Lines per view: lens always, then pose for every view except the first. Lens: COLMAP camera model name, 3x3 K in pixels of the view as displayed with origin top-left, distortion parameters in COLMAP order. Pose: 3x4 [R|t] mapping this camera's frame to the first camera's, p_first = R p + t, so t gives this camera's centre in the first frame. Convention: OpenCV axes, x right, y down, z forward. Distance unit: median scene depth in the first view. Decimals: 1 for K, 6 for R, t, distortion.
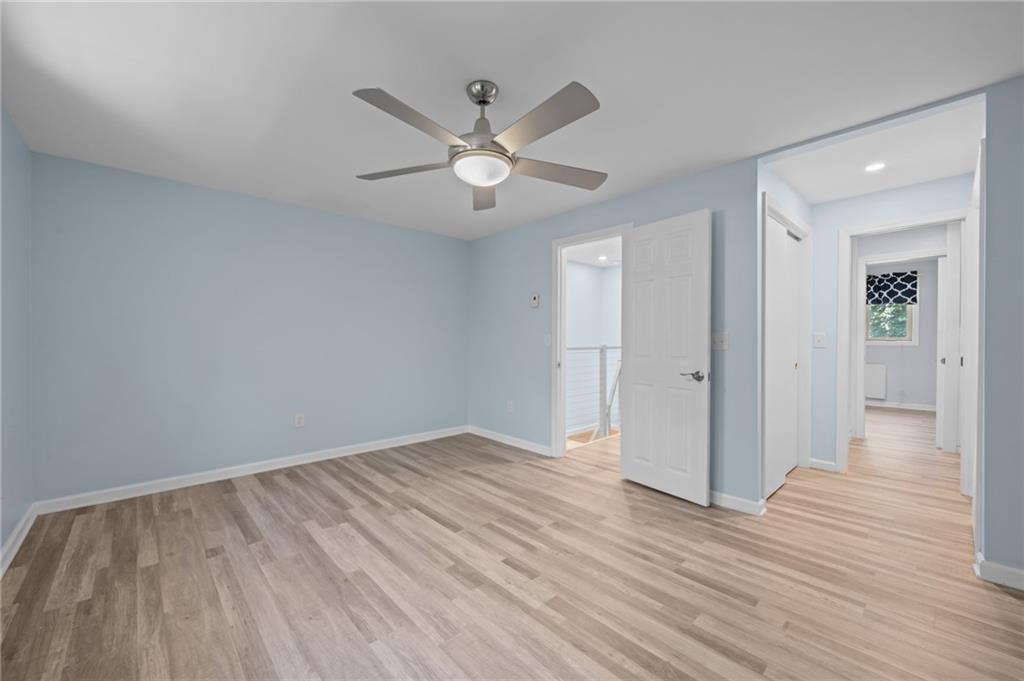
lens RADIAL K [[394.8, 0, 512.2], [0, 394.8, 340.6], [0, 0, 1]] dist [-0.000389, -0.000031]
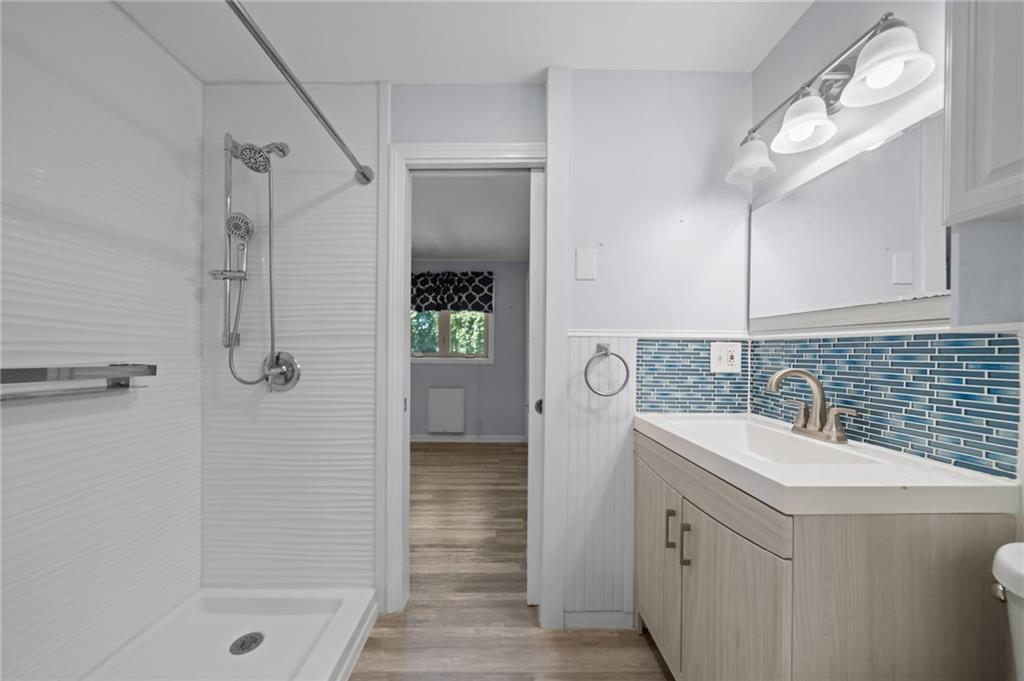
lens RADIAL K [[356.2, 0, 502.2], [0, 356.2, 354.9], [0, 0, 1]] dist [-0.000314, 0.000244]
pose [[0.673163, 0.002719, 0.739489, 0.885288], [-0.001268, 0.999996, -0.002522, -0.006029], [-0.739493, 0.000760, 0.673164, 0.876218]]
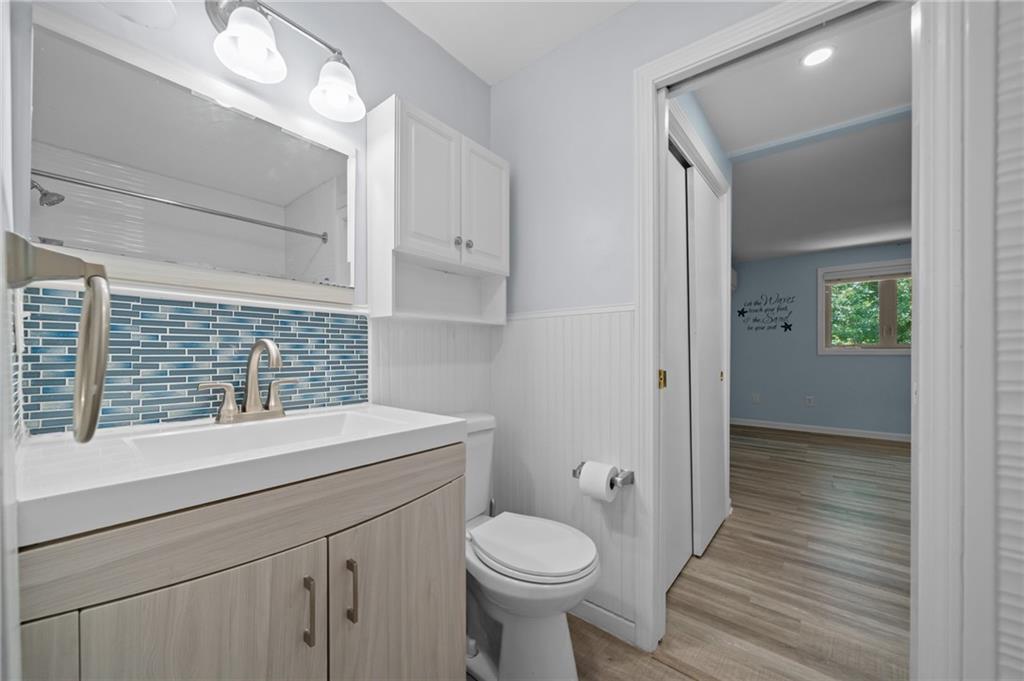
lens RADIAL K [[394.8, 0, 516.9], [0, 394.8, 346.1], [0, 0, 1]] dist [-0.000389, -0.000031]
pose [[-0.985890, -0.002653, -0.167373, 1.190653], [-0.002394, 0.999996, -0.001753, 0.011522], [0.167377, -0.001328, -0.985892, 1.253749]]
